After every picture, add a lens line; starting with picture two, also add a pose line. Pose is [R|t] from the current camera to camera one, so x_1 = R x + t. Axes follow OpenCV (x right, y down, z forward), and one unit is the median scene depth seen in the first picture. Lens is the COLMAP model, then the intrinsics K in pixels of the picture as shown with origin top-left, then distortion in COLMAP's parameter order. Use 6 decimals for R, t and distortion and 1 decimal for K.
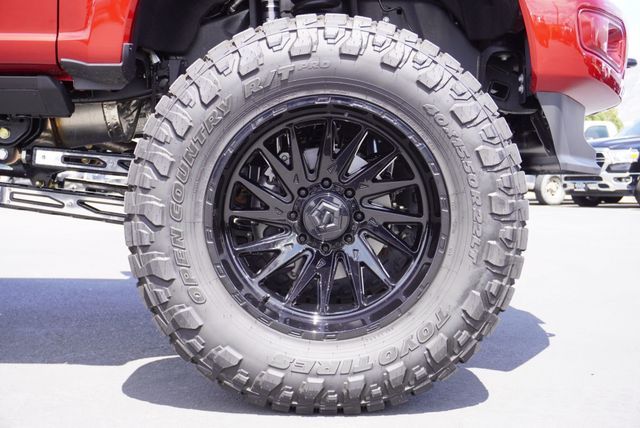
lens RADIAL K [[845.3, 0, 322.7], [0, 845.3, 216.2], [0, 0, 1]] dist [-0.009838, 0.000000]
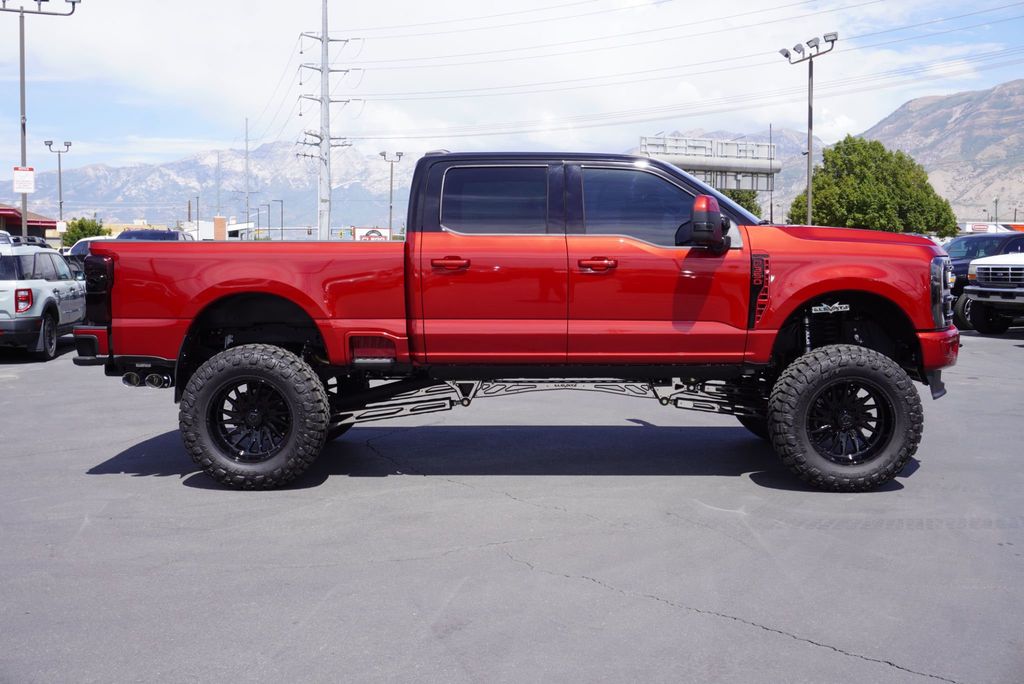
lens RADIAL K [[1164.5, 0, 509.5], [0, 1164.5, 356.1], [0, 0, 1]] dist [0.060145, 0.000000]
pose [[0.999929, -0.011150, 0.004226, -1.133971], [0.010915, 0.998583, 0.052079, -0.428576], [-0.004800, -0.052029, 0.998634, -2.842037]]
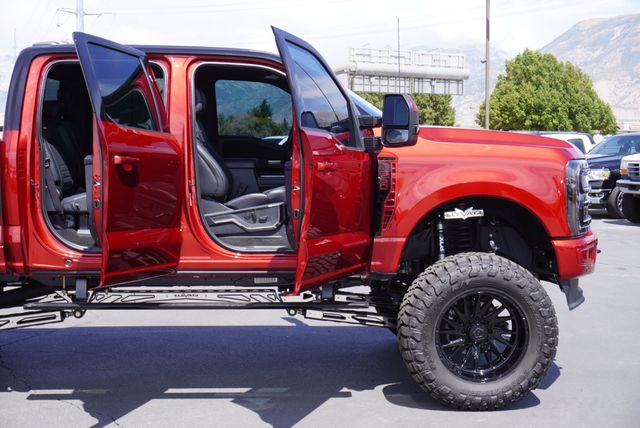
lens RADIAL K [[914.8, 0, 331.6], [0, 914.8, 227.8], [0, 0, 1]] dist [0.066379, 0.000000]
pose [[0.998076, -0.013004, 0.060619, -0.625734], [0.009690, 0.998459, 0.054649, -0.490757], [-0.061236, -0.053956, 0.996664, -1.774903]]
